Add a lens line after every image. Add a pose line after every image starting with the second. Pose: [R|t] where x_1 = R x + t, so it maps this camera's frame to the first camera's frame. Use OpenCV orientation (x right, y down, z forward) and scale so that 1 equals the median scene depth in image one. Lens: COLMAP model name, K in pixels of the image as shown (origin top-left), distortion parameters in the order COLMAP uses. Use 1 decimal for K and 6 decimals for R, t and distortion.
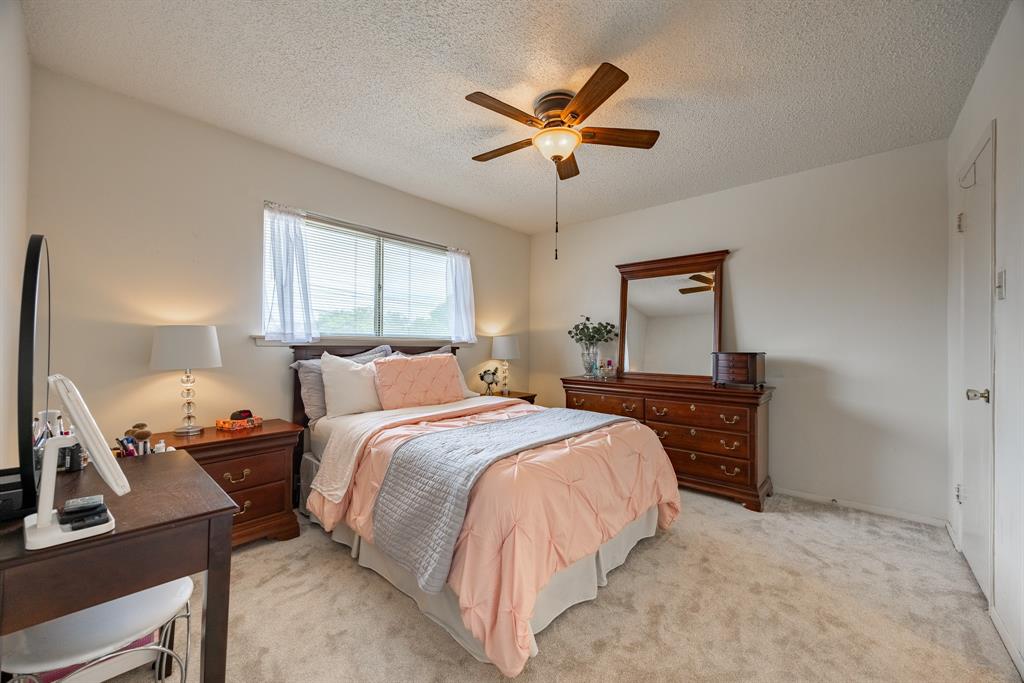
lens RADIAL K [[394.9, 0, 512.1], [0, 394.9, 334.6], [0, 0, 1]] dist [-0.001438, -0.000187]
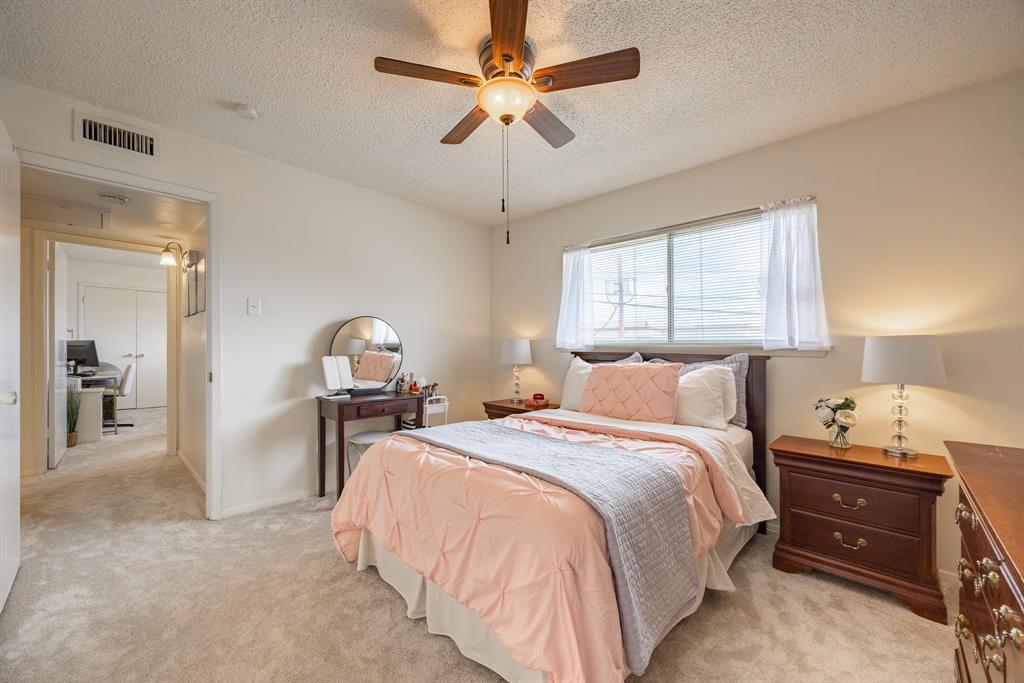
lens RADIAL K [[394.9, 0, 507.5], [0, 394.9, 346.1], [0, 0, 1]] dist [-0.001438, -0.000187]
pose [[-0.075592, -0.013191, -0.997052, 0.536319], [0.009908, 0.999853, -0.013980, 0.019433], [0.997090, -0.010935, -0.075450, 0.624020]]
